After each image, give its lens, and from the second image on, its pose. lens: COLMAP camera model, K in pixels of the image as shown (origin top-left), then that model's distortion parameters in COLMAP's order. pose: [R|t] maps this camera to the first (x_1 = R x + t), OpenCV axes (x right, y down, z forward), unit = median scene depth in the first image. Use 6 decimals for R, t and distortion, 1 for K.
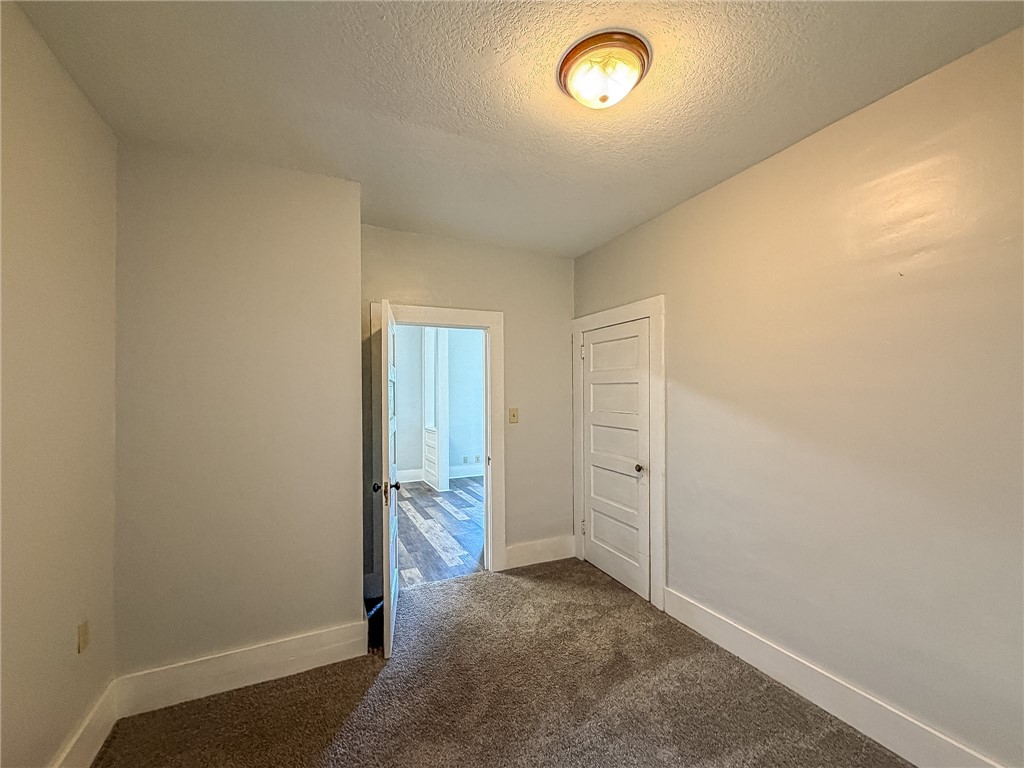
lens RADIAL K [[426.5, 0, 517.0], [0, 426.5, 400.3], [0, 0, 1]] dist [0.000781, 0.000261]
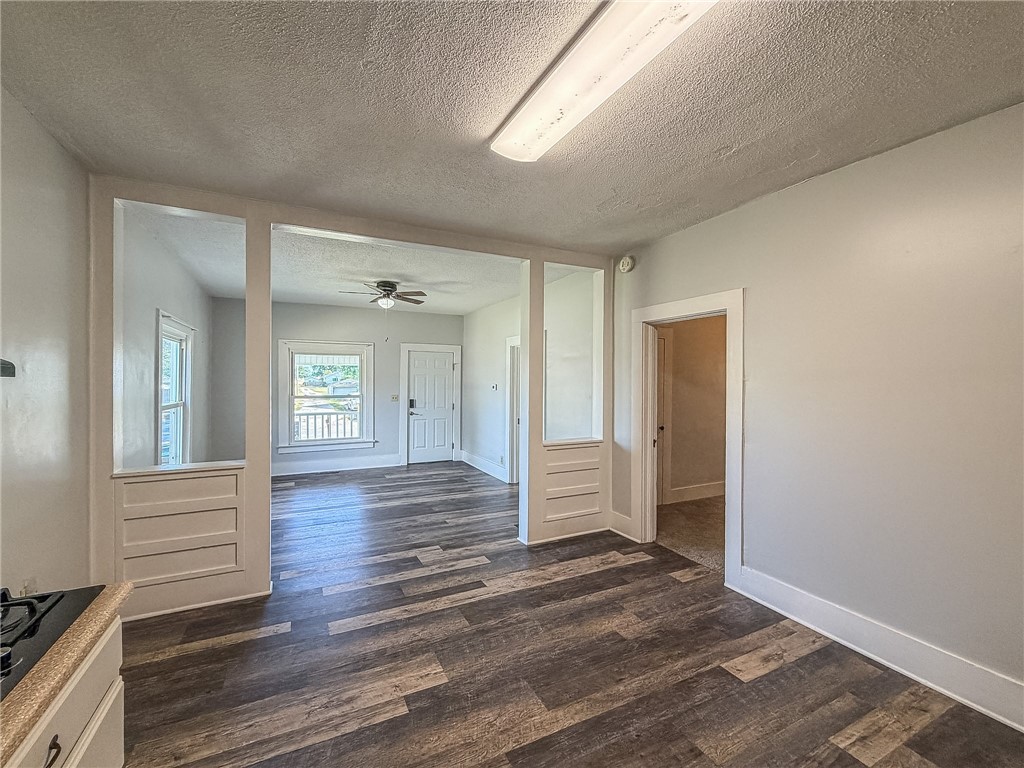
lens RADIAL K [[414.5, 0, 498.7], [0, 414.5, 381.3], [0, 0, 1]] dist [-0.000382, -0.000069]
pose [[0.014046, 0.006064, 0.999883, -1.136146], [0.013757, 0.999886, -0.006257, -0.009513], [-0.999807, 0.013844, 0.013961, 1.371705]]
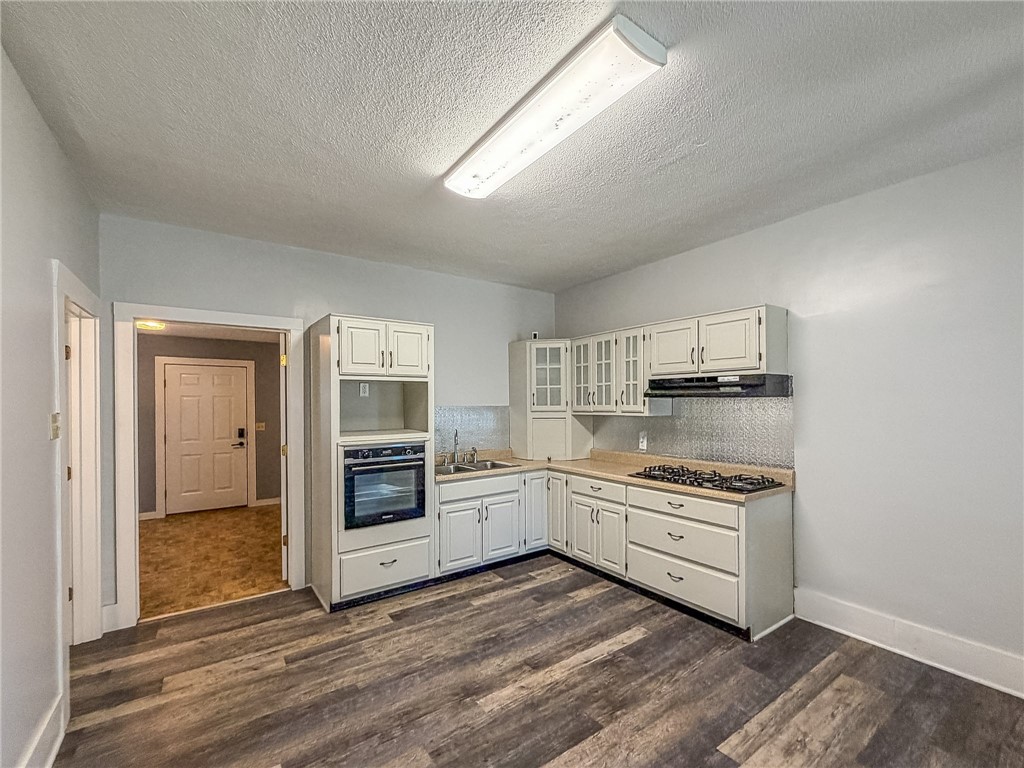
lens RADIAL K [[436.6, 0, 505.0], [0, 436.6, 406.7], [0, 0, 1]] dist [0.000105, 0.000157]
pose [[0.152614, 0.015874, -0.988158, -0.148148], [-0.010702, 0.999839, 0.014409, -0.015332], [0.988228, 0.008377, 0.152760, 1.162503]]
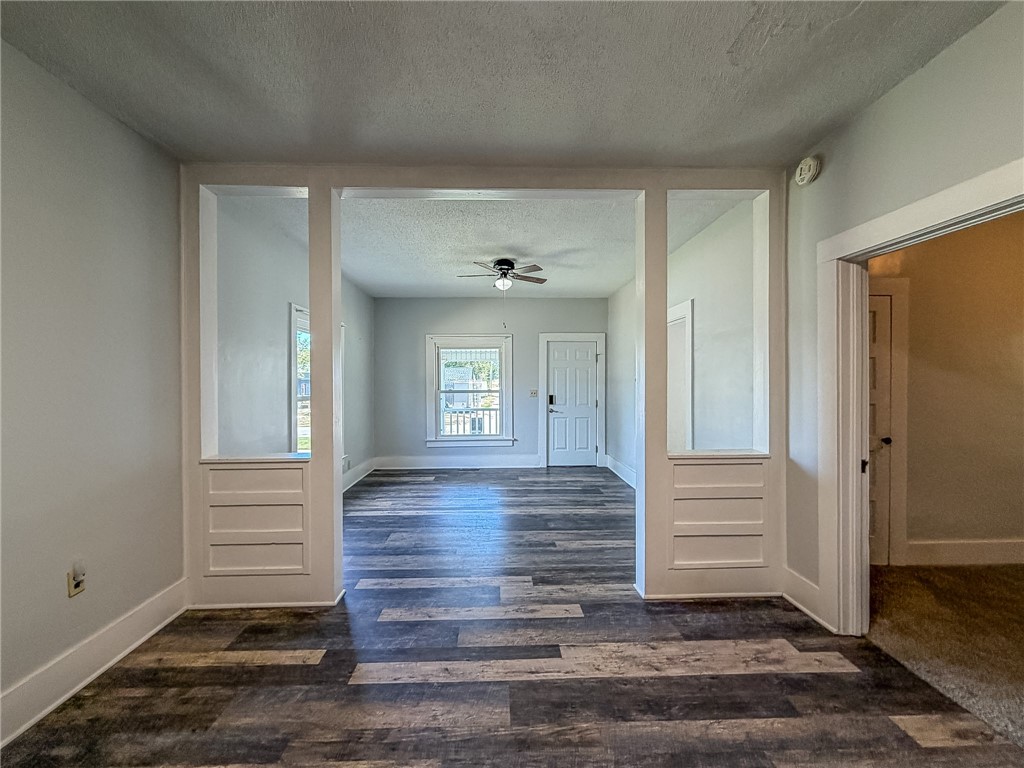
lens RADIAL K [[415.6, 0, 528.8], [0, 415.6, 379.1], [0, 0, 1]] dist [0.000623, 0.000569]
pose [[0.372340, 0.011170, 0.928029, -0.858378], [0.012160, 0.999783, -0.016913, 0.019694], [-0.928017, 0.017582, 0.372123, 1.234069]]
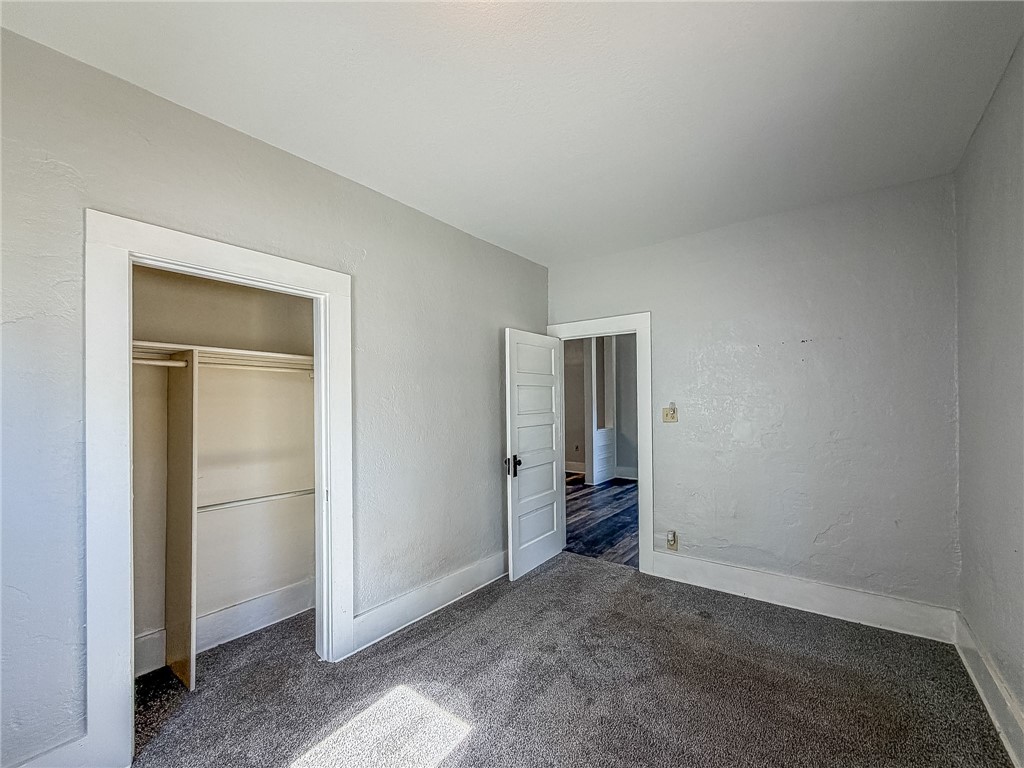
lens RADIAL K [[420.9, 0, 530.0], [0, 420.9, 398.0], [0, 0, 1]] dist [0.000475, 0.000057]
pose [[0.476008, -0.000911, -0.879441, 1.287907], [-0.012020, 0.999899, -0.007542, 0.011498], [0.879359, 0.014161, 0.475949, 0.649245]]
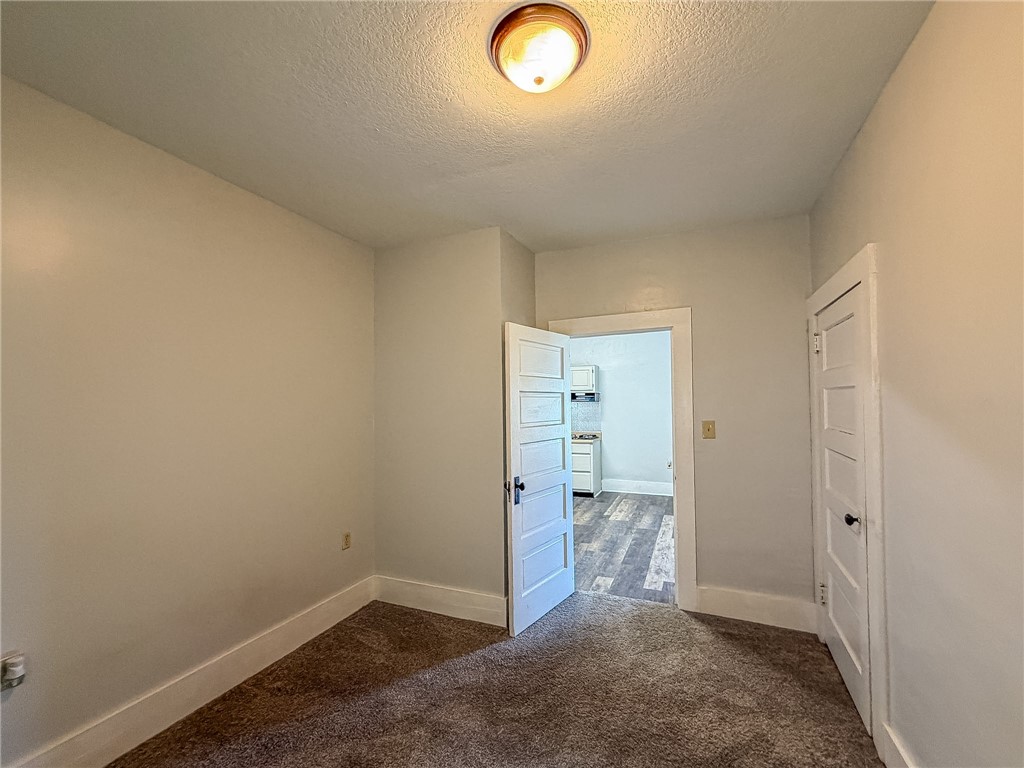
lens RADIAL K [[436.6, 0, 505.0], [0, 436.6, 406.7], [0, 0, 1]] dist [0.000105, 0.000157]
pose [[0.653491, 0.007786, -0.756894, 0.372962], [-0.008719, 0.999958, 0.002758, -0.006893], [0.756884, 0.004797, 0.653532, 0.148968]]
